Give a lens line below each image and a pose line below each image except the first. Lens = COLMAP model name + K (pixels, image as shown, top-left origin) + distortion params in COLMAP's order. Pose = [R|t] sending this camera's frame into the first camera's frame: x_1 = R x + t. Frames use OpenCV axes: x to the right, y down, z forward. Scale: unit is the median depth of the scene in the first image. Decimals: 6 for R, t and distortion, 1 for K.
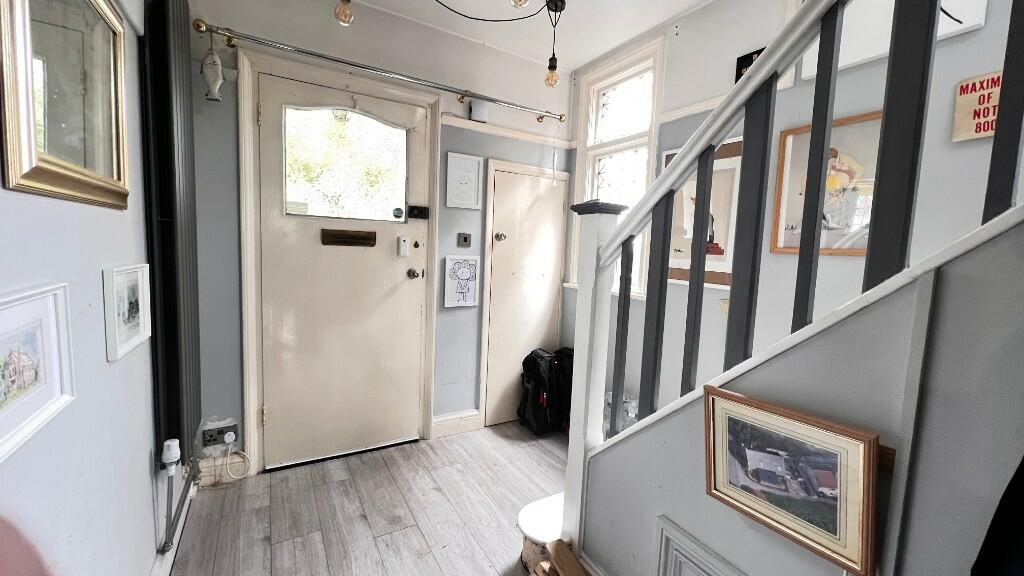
lens RADIAL K [[412.9, 0, 512.2], [0, 412.9, 284.8], [0, 0, 1]] dist [0.000164, 0.000025]
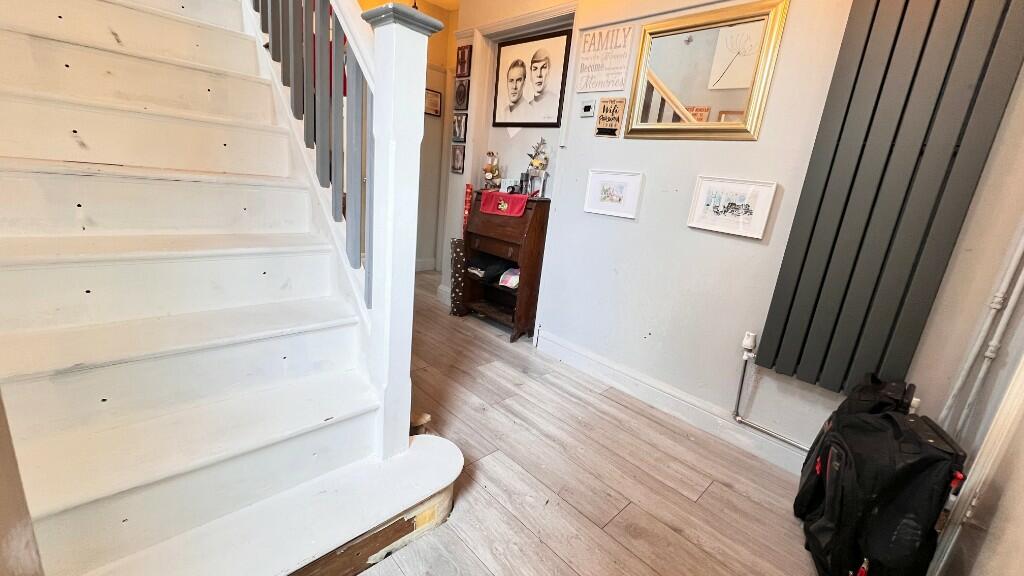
lens RADIAL K [[412.9, 0, 512.1], [0, 412.9, 287.3], [0, 0, 1]] dist [0.000164, 0.000025]
pose [[-0.960014, -0.082622, -0.267484, 0.159692], [-0.170825, 0.929849, 0.325884, -0.018952], [0.221795, 0.358546, -0.906781, 1.592284]]
